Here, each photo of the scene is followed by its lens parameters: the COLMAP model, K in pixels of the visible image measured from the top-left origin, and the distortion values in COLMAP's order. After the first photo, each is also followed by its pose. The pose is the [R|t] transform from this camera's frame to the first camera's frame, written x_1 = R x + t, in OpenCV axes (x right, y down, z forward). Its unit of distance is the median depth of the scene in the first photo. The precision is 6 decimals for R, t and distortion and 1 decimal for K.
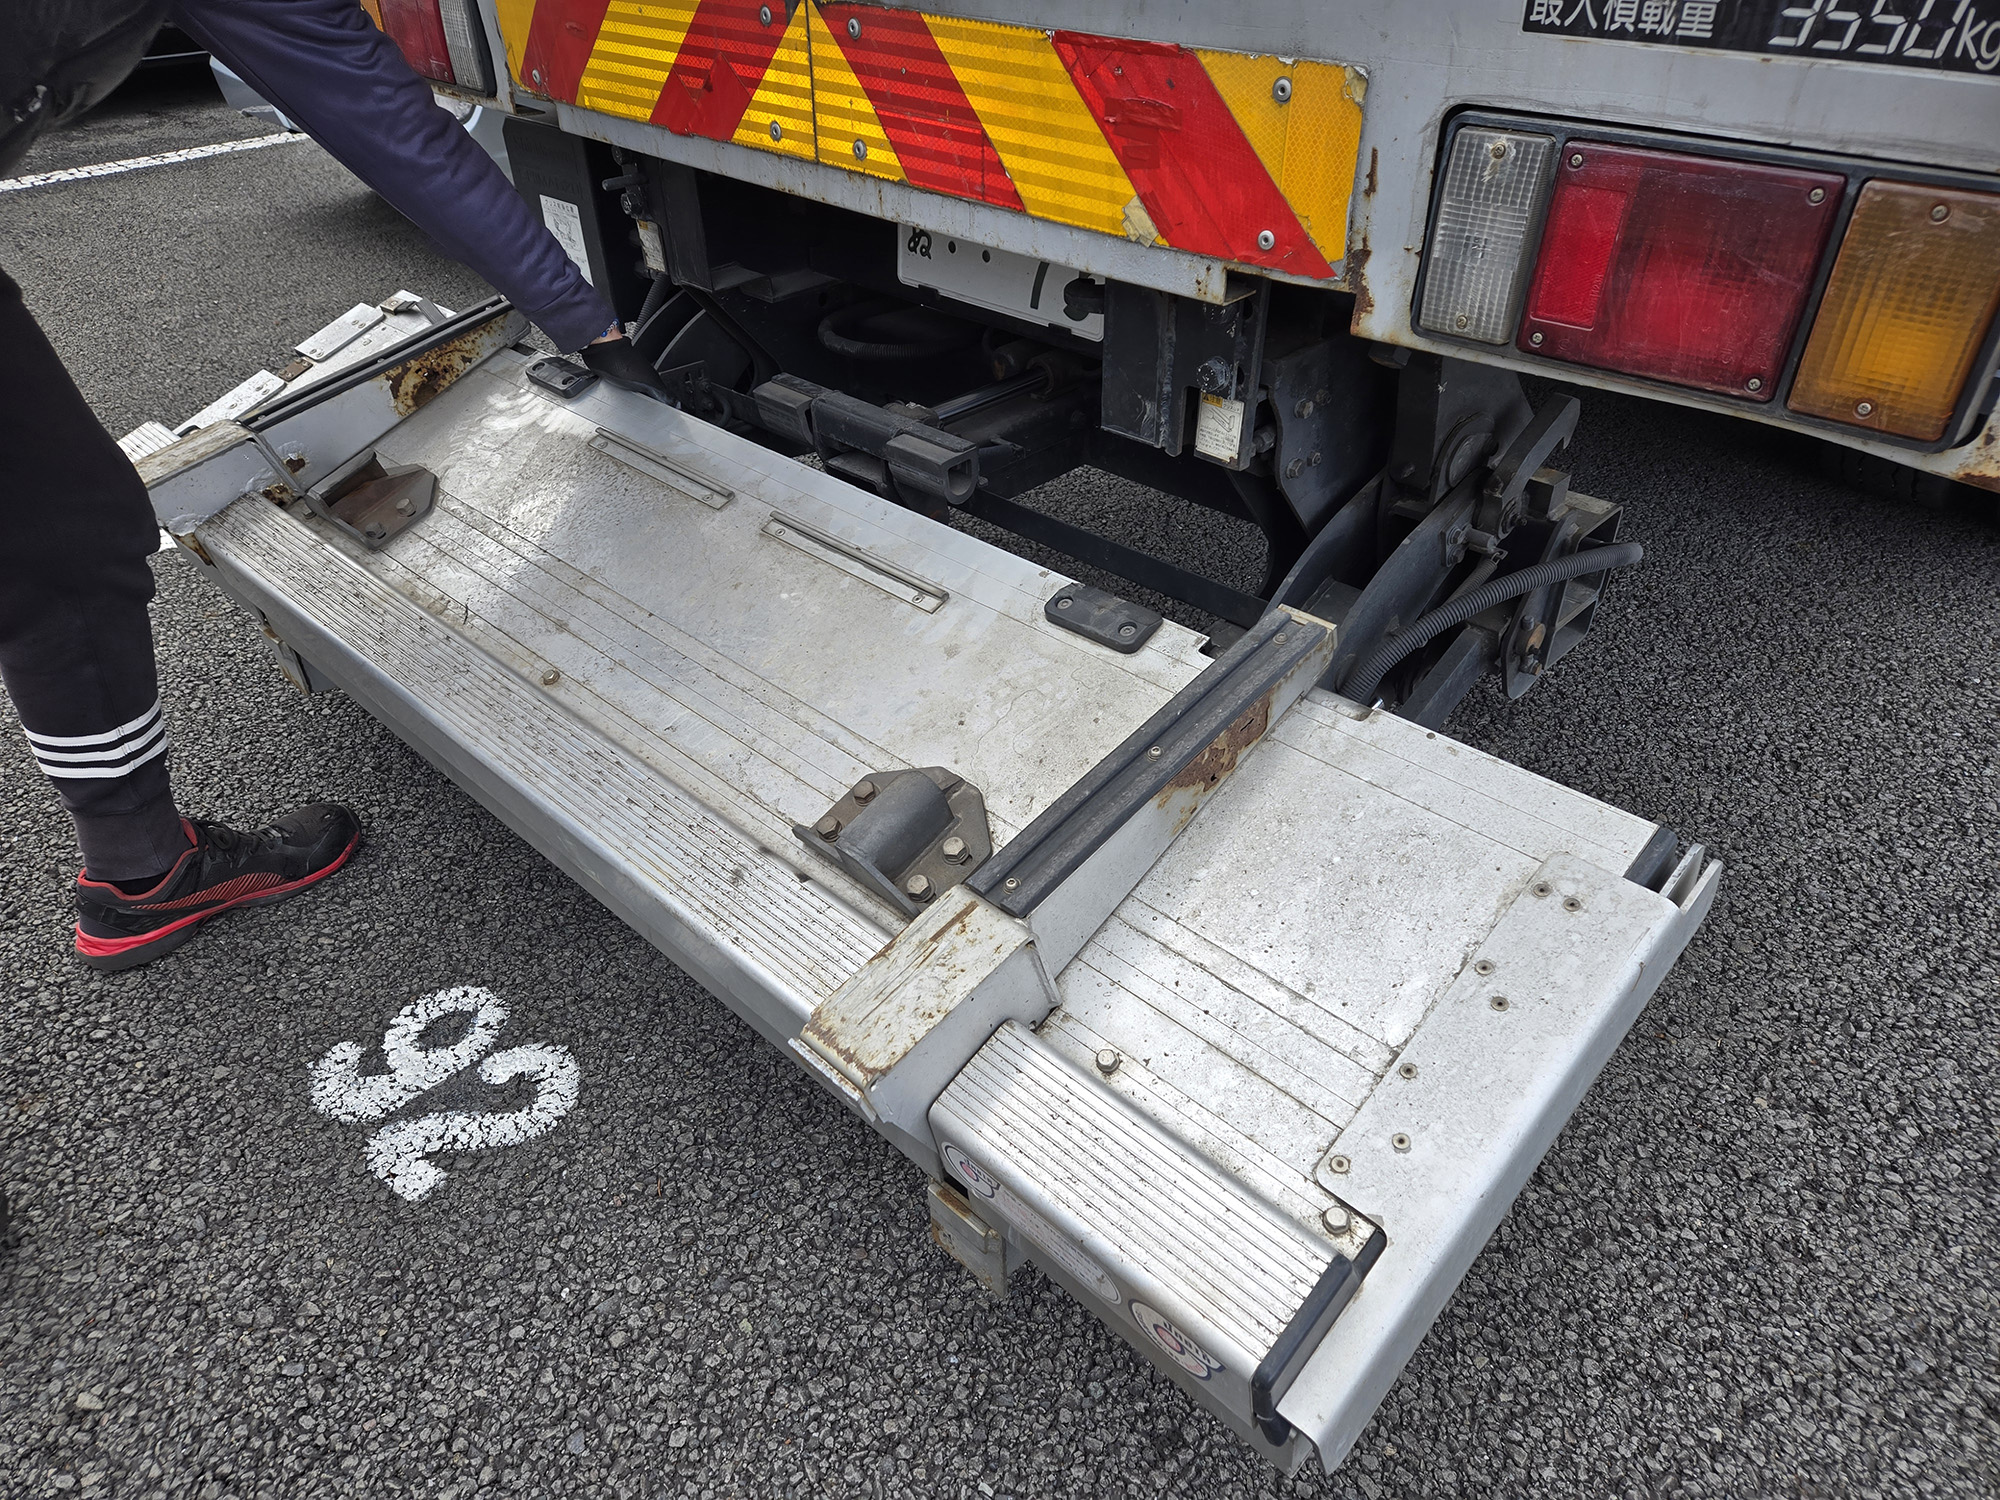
lens RADIAL K [[1332.3, 0, 1000.0], [0, 1332.3, 750.0], [0, 0, 1]] dist [0.127005, -0.074855]
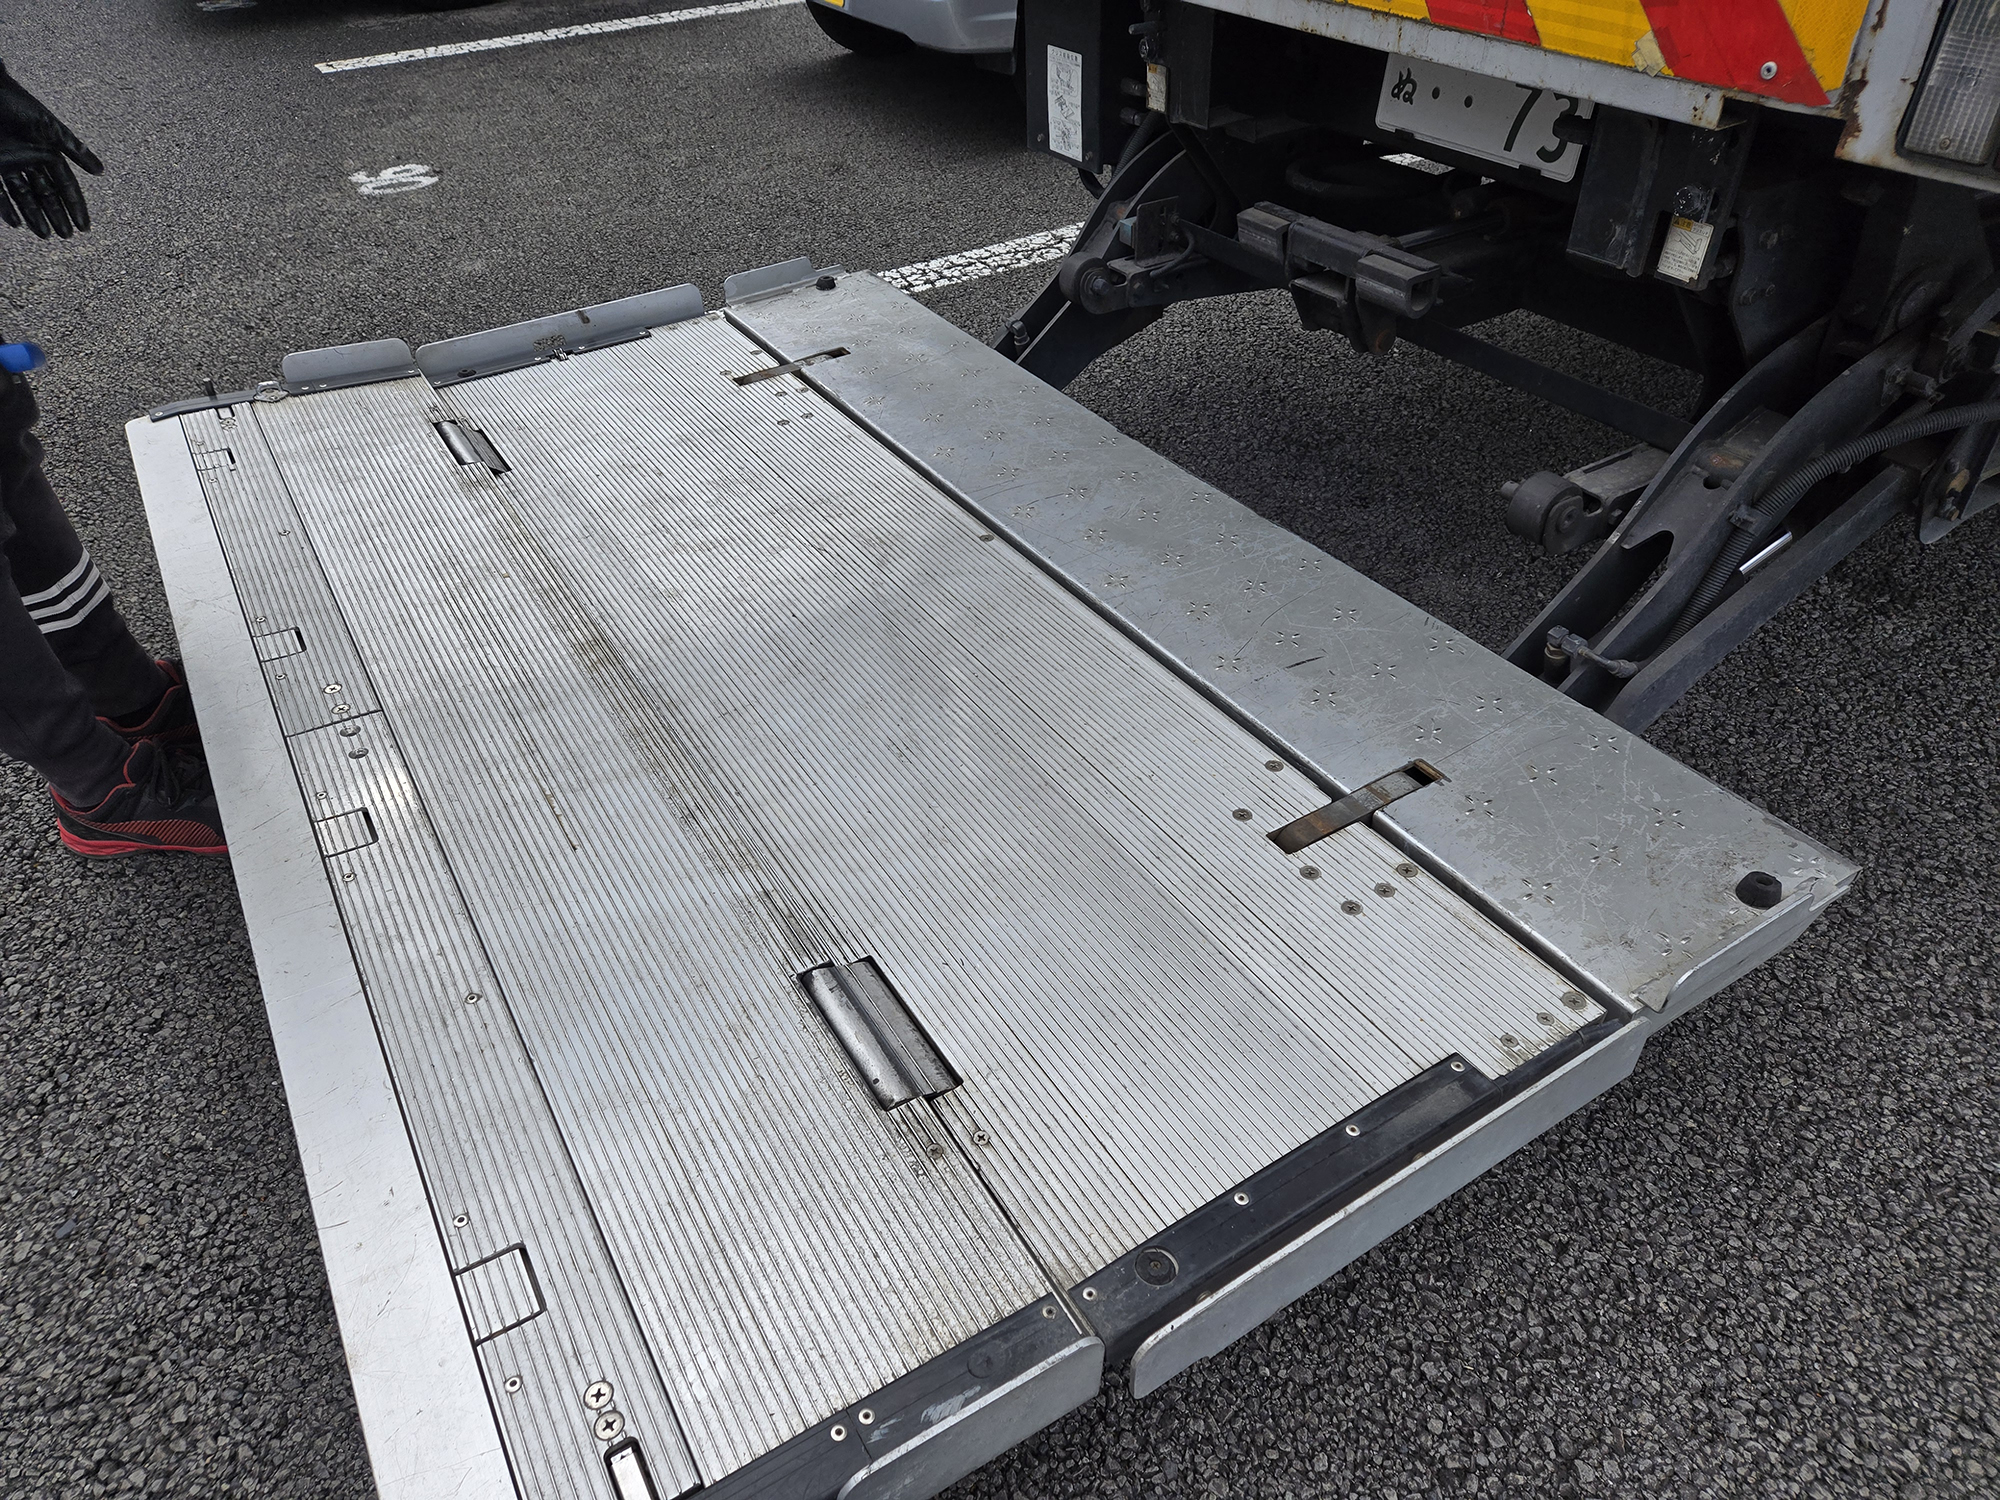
lens RADIAL K [[1350.1, 0, 1034.3], [0, 1350.1, 747.5], [0, 0, 1]] dist [0.125713, -0.088219]
pose [[0.972776, 0.144081, -0.181516, -0.093079], [-0.134220, 0.988781, 0.065550, 0.165896], [0.188924, -0.039403, 0.981201, -0.259917]]
